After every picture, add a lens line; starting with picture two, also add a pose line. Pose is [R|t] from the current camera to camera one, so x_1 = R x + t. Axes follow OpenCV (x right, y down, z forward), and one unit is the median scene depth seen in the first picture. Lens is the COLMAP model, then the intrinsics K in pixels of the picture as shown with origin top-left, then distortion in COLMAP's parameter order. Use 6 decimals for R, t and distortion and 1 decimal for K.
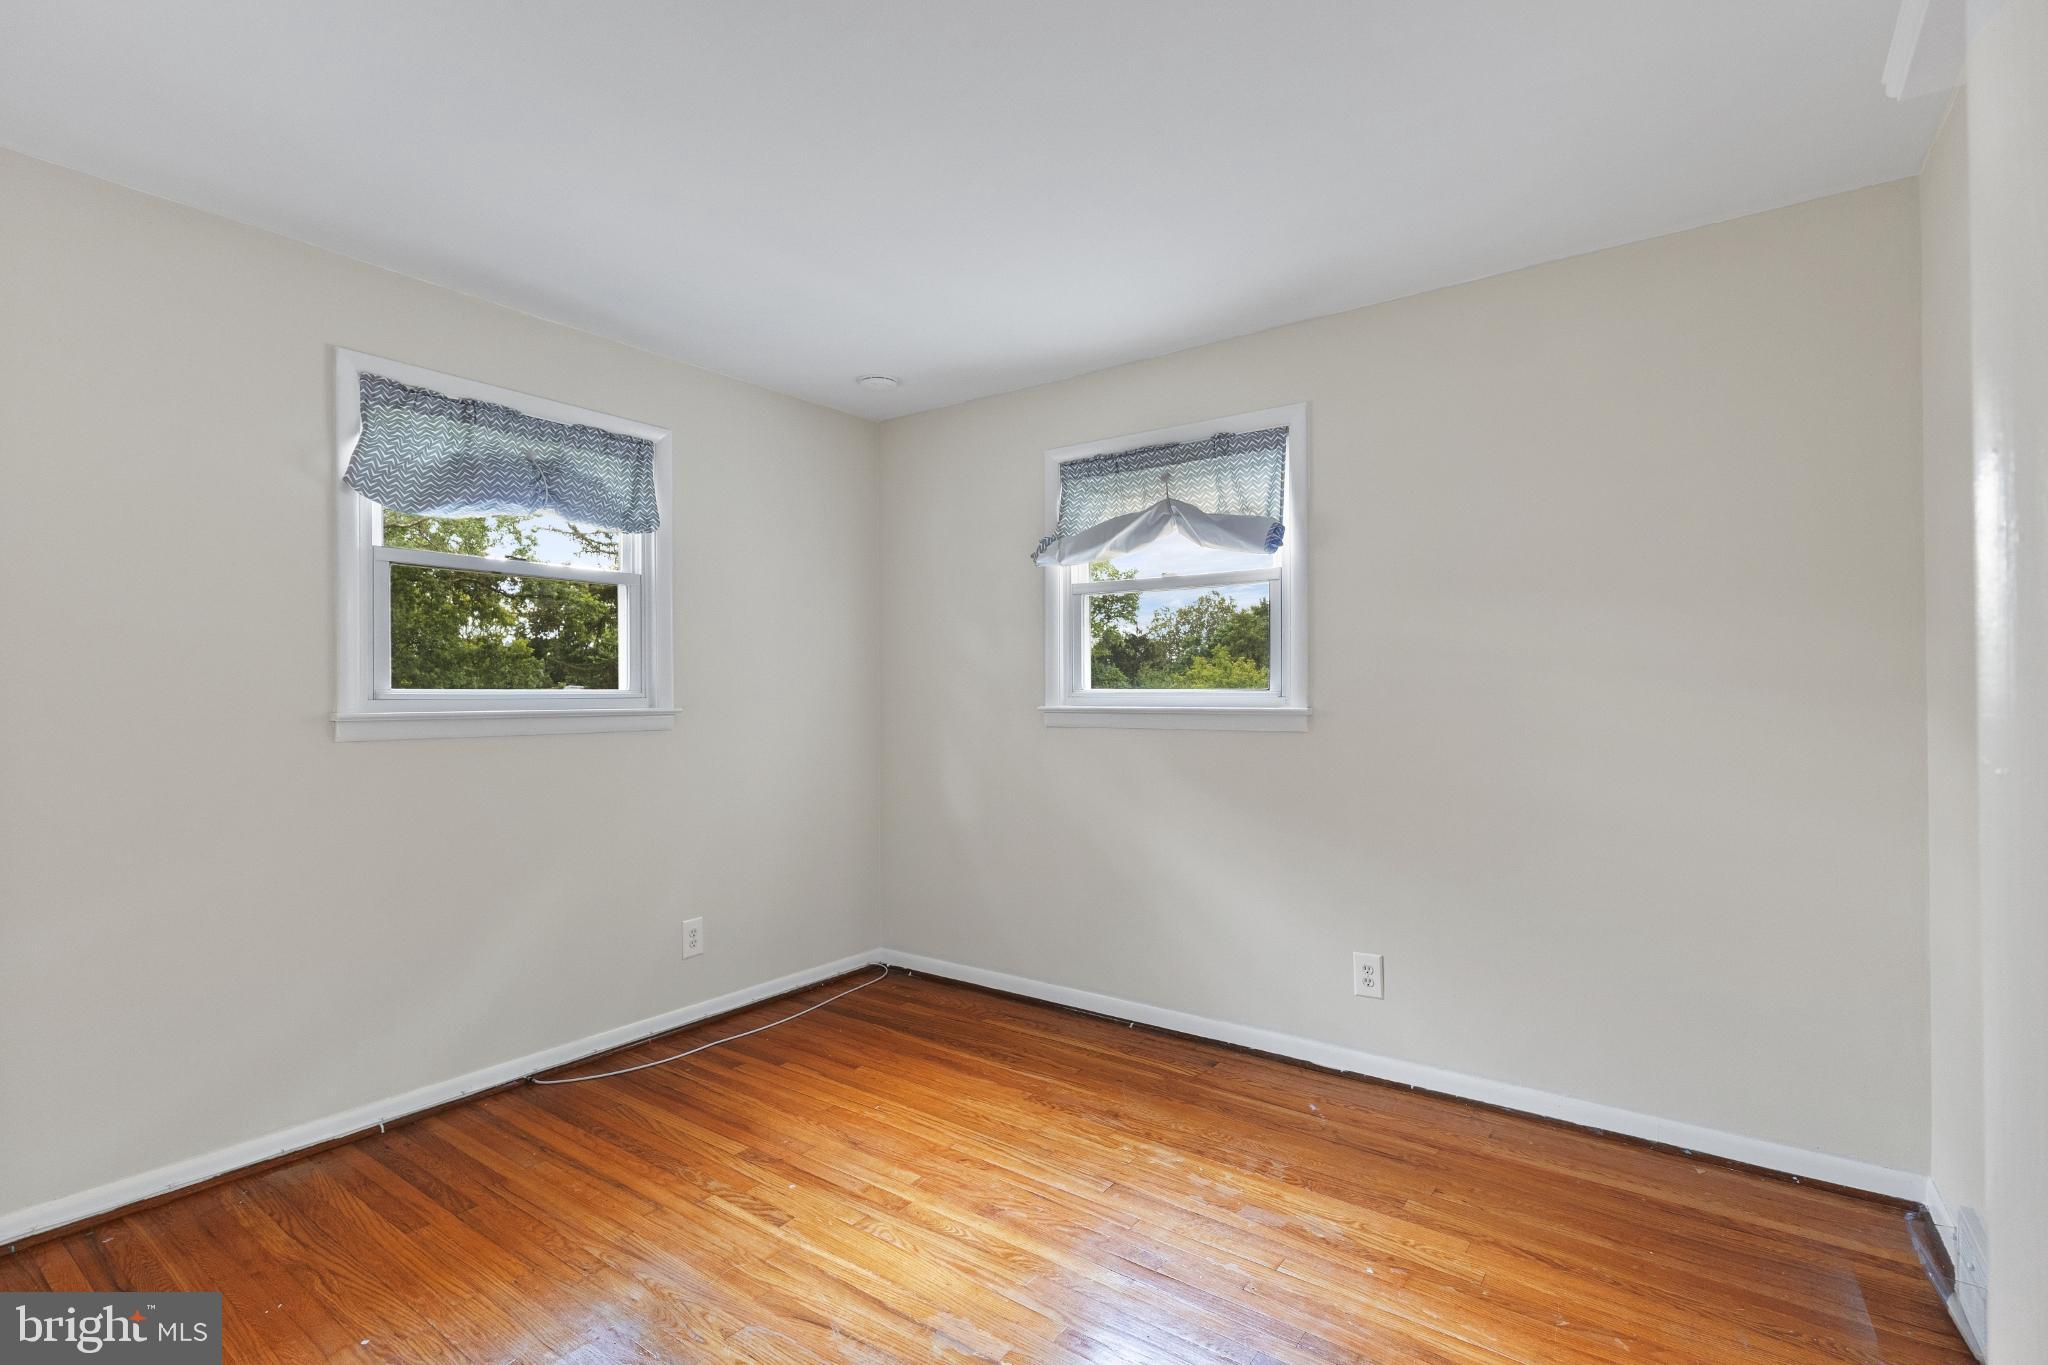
lens RADIAL K [[947.1, 0, 1007.5], [0, 947.1, 681.8], [0, 0, 1]] dist [0.000999, 0.000630]
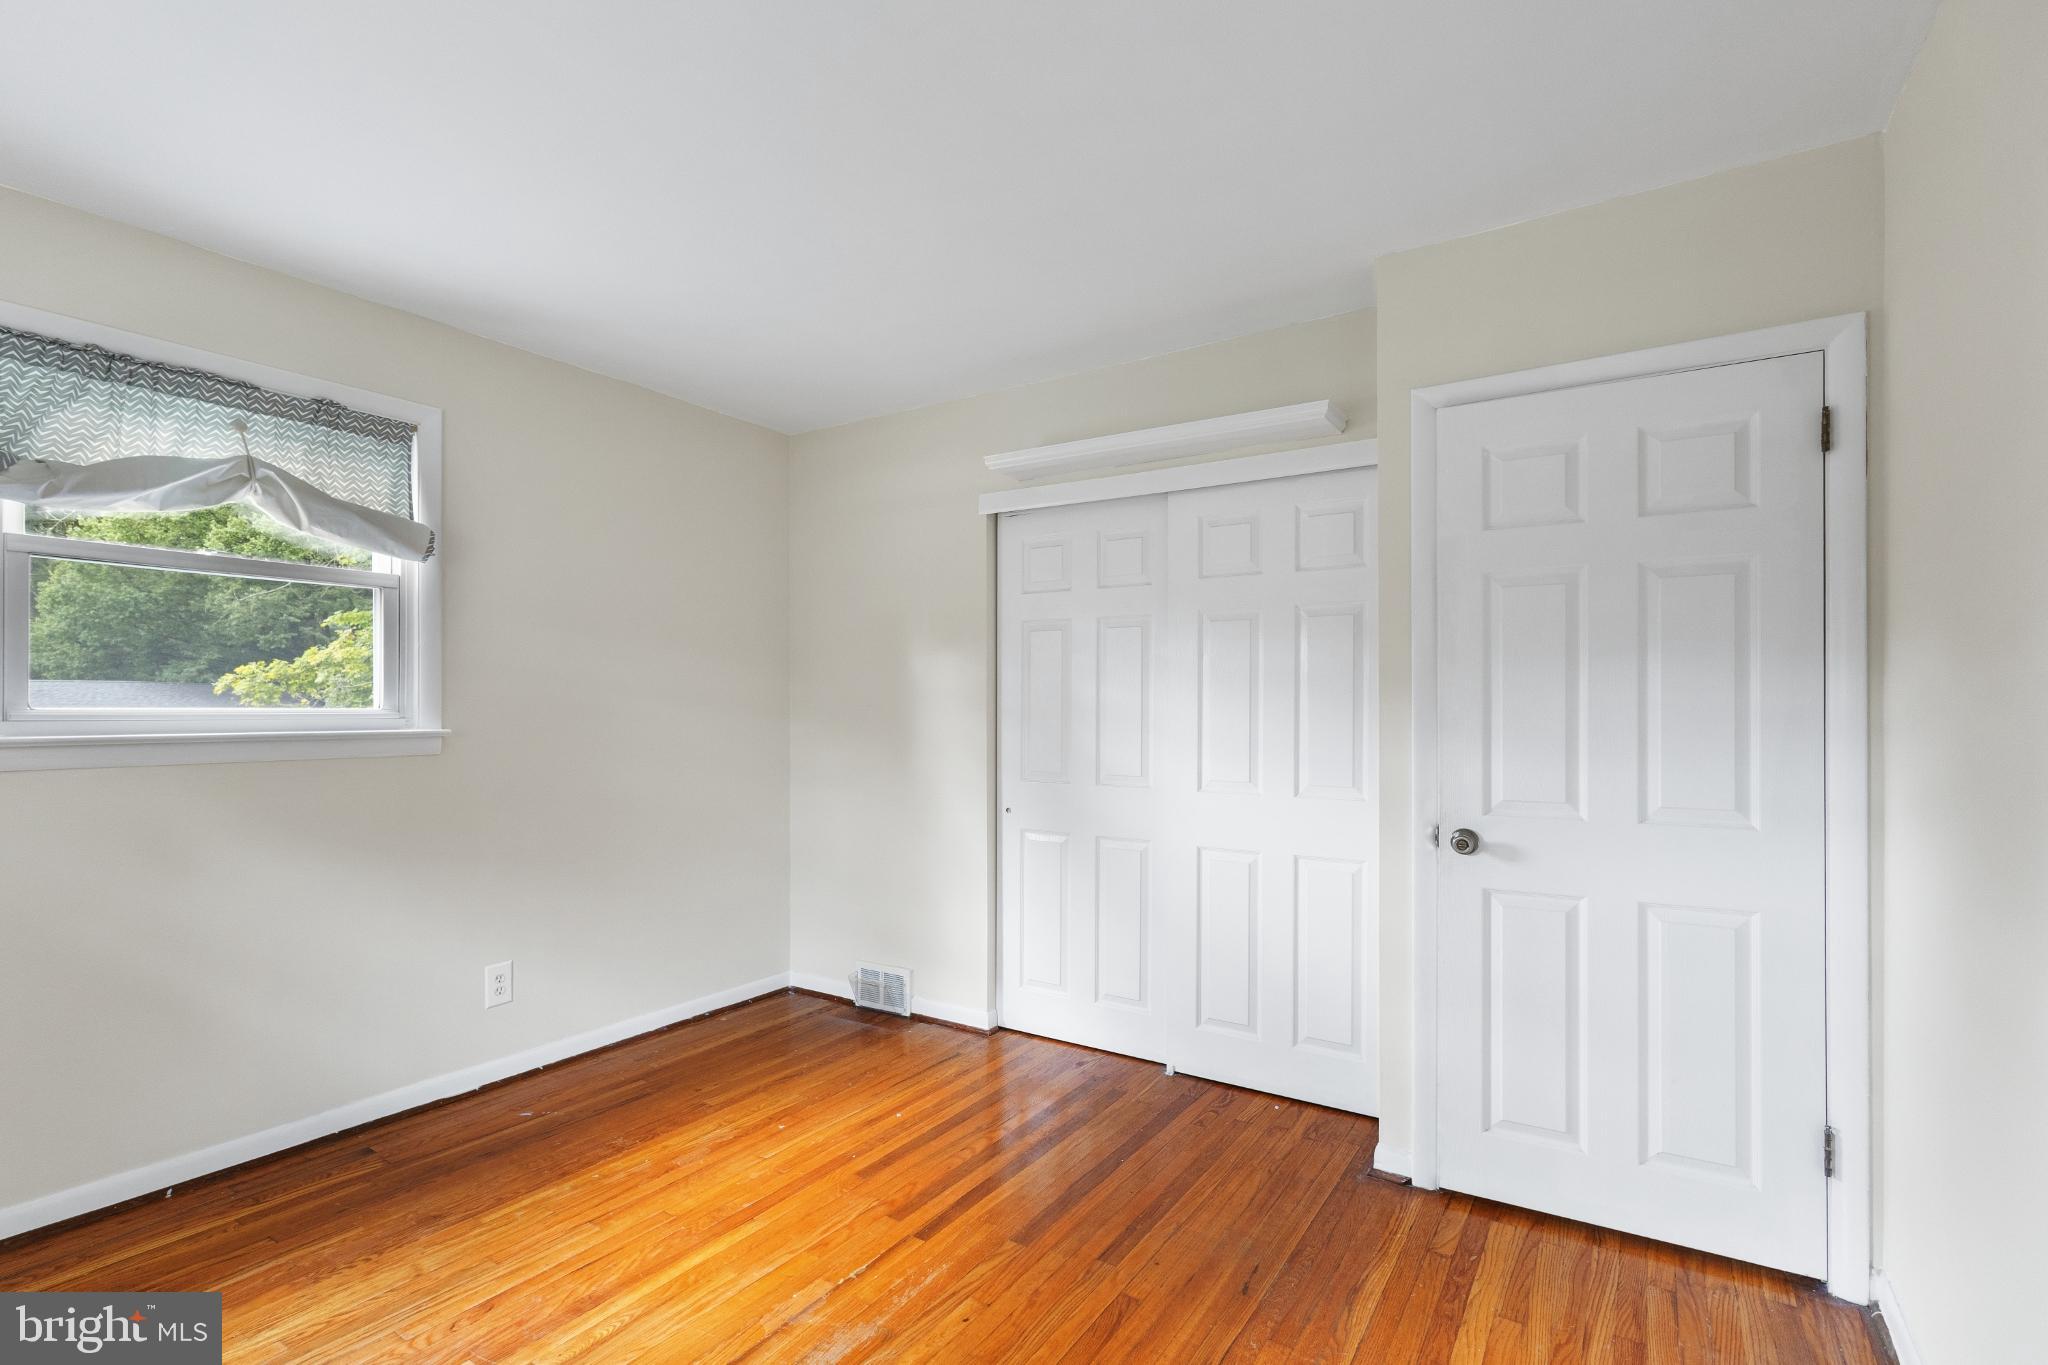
lens RADIAL K [[947.1, 0, 1007.8], [0, 947.1, 700.8], [0, 0, 1]] dist [0.000999, 0.000630]
pose [[-0.040914, 0.009375, 0.999119, -0.744140], [-0.010594, 0.999896, -0.009816, 0.002249], [-0.999106, -0.010986, -0.040811, 0.525778]]
